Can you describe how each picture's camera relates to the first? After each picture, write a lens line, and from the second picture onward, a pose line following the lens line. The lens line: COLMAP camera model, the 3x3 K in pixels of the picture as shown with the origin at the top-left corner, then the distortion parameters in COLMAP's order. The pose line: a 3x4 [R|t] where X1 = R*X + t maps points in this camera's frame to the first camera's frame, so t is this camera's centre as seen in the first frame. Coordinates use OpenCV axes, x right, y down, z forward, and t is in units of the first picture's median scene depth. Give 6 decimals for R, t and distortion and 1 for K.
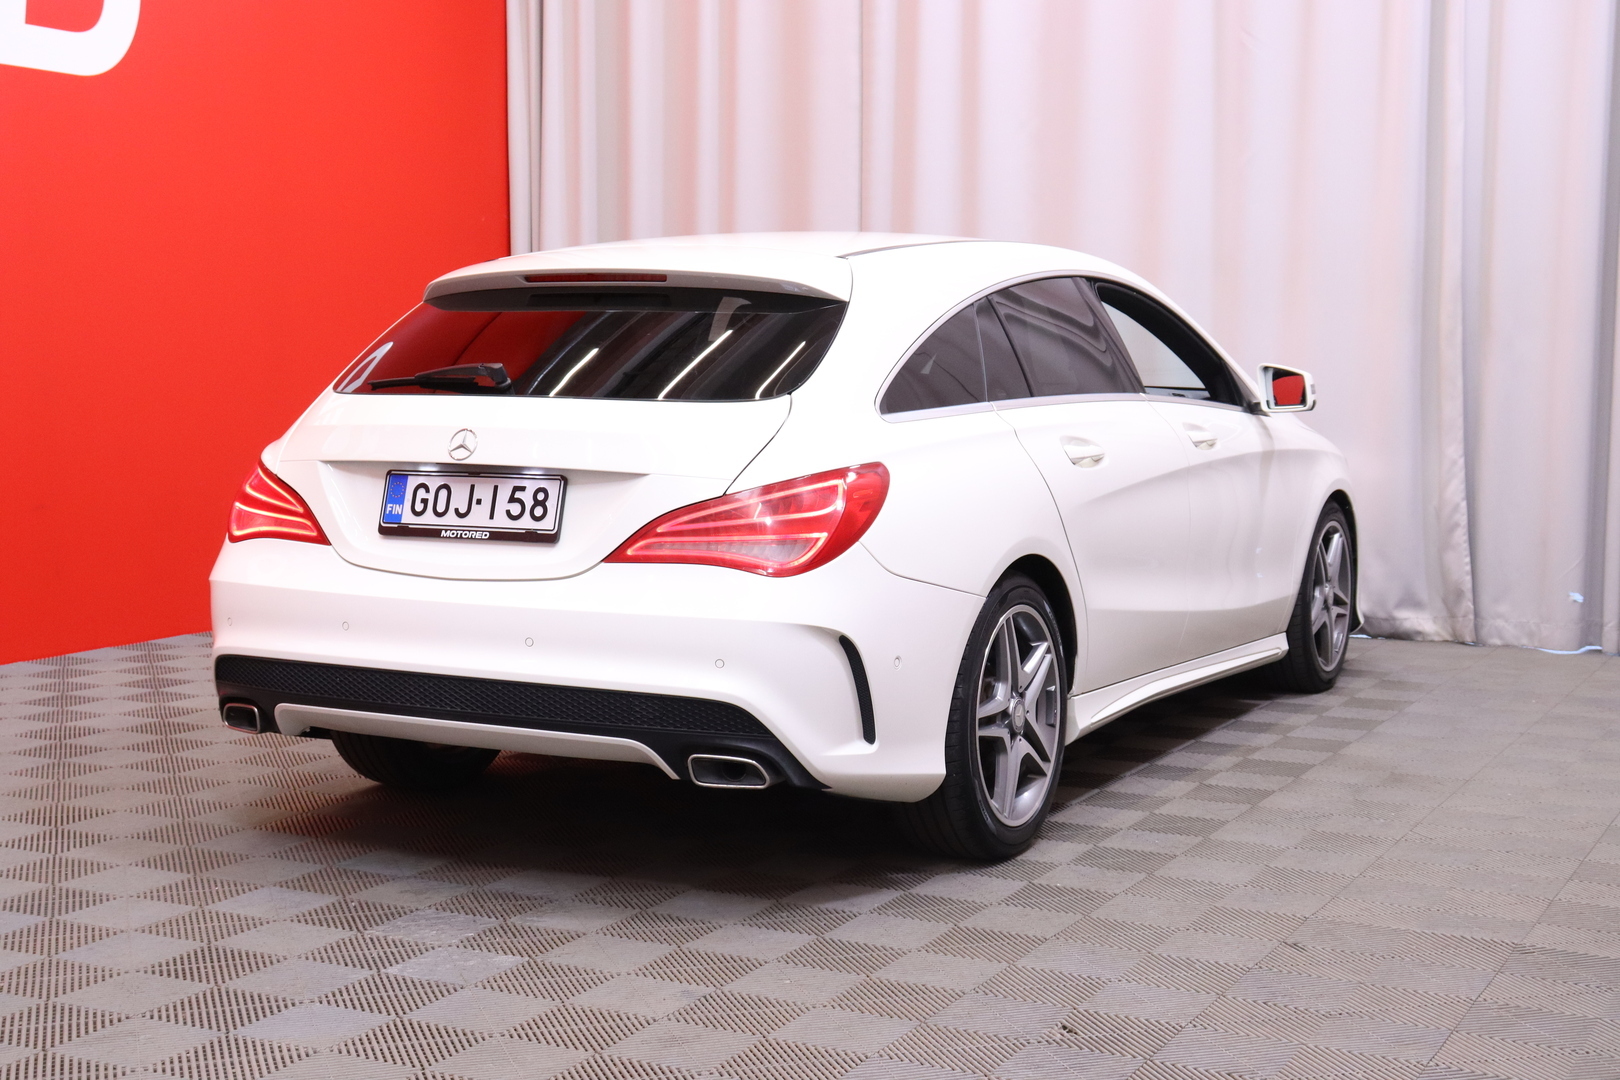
lens RADIAL K [[2173.3, 0, 815.9], [0, 2173.3, 535.1], [0, 0, 1]] dist [0.072698, 0.000000]
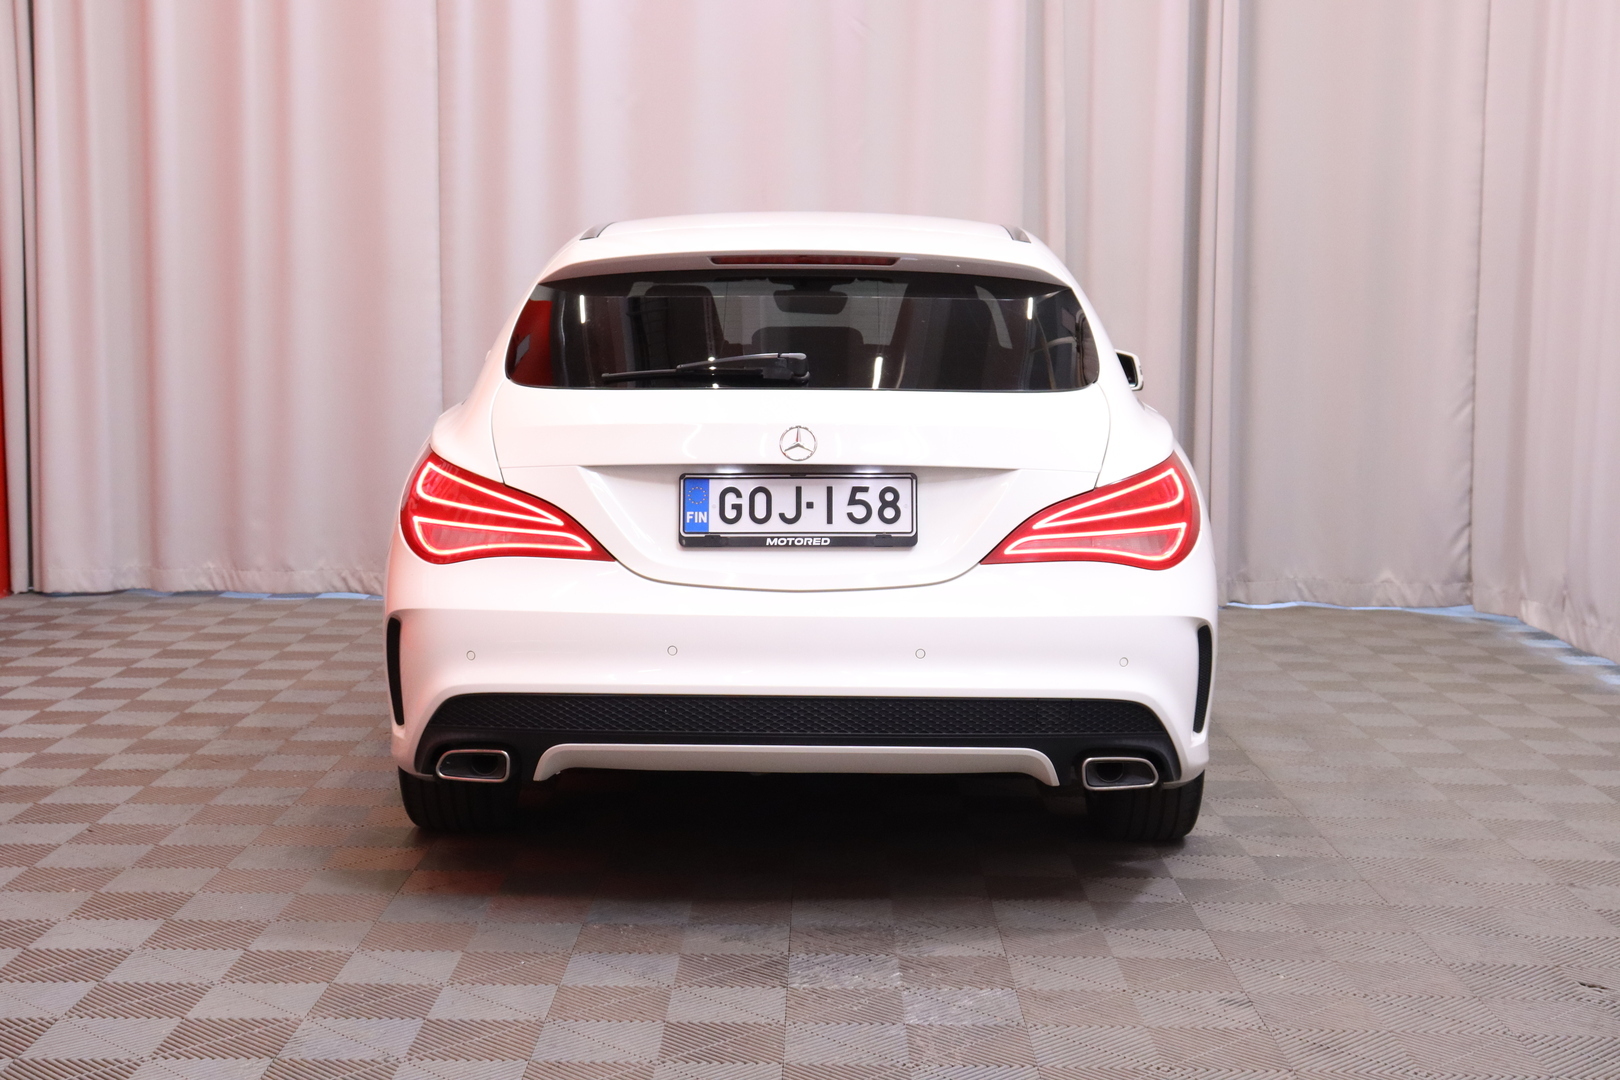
lens RADIAL K [[2173.3, 0, 802.5], [0, 2173.3, 542.6], [0, 0, 1]] dist [0.072698, 0.000000]
pose [[0.891988, -0.045859, 0.449726, -0.568677], [0.039487, 0.998943, 0.023545, -0.021205], [-0.450330, -0.003244, 0.892856, 0.185137]]
